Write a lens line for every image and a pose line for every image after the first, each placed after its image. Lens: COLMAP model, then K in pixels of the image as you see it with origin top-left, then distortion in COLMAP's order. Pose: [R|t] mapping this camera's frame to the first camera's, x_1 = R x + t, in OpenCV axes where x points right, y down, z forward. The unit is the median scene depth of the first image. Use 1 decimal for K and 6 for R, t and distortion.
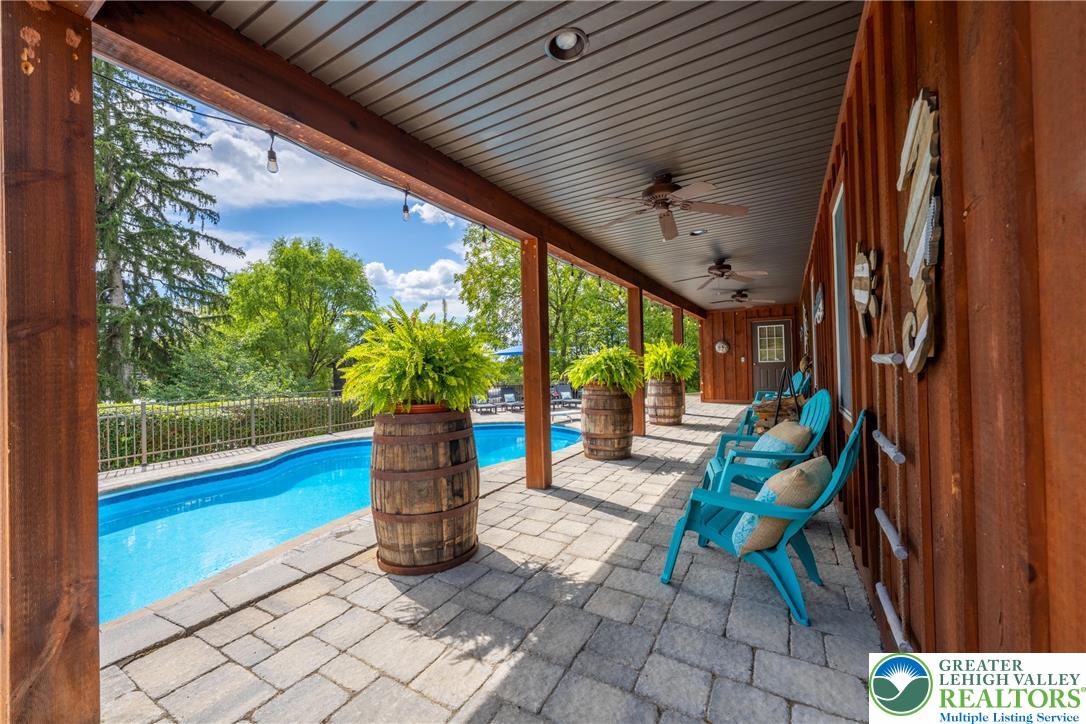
lens RADIAL K [[412.8, 0, 543.0], [0, 412.8, 362.0], [0, 0, 1]] dist [0.000930, 0.000052]
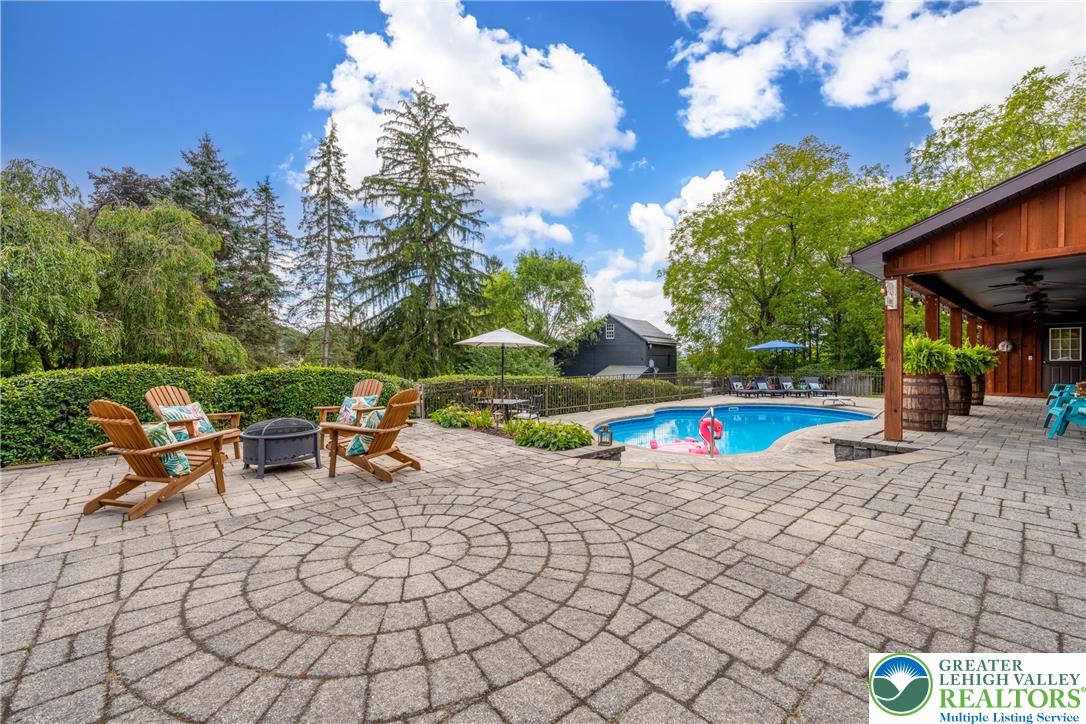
lens RADIAL K [[443.6, 0, 543.0], [0, 443.6, 362.0], [0, 0, 1]] dist [-0.000460, -0.000032]
pose [[0.946439, 0.025292, -0.321892, -0.191635], [-0.019681, 0.999593, 0.020675, 0.003088], [0.322283, -0.013232, 0.946551, -0.278615]]
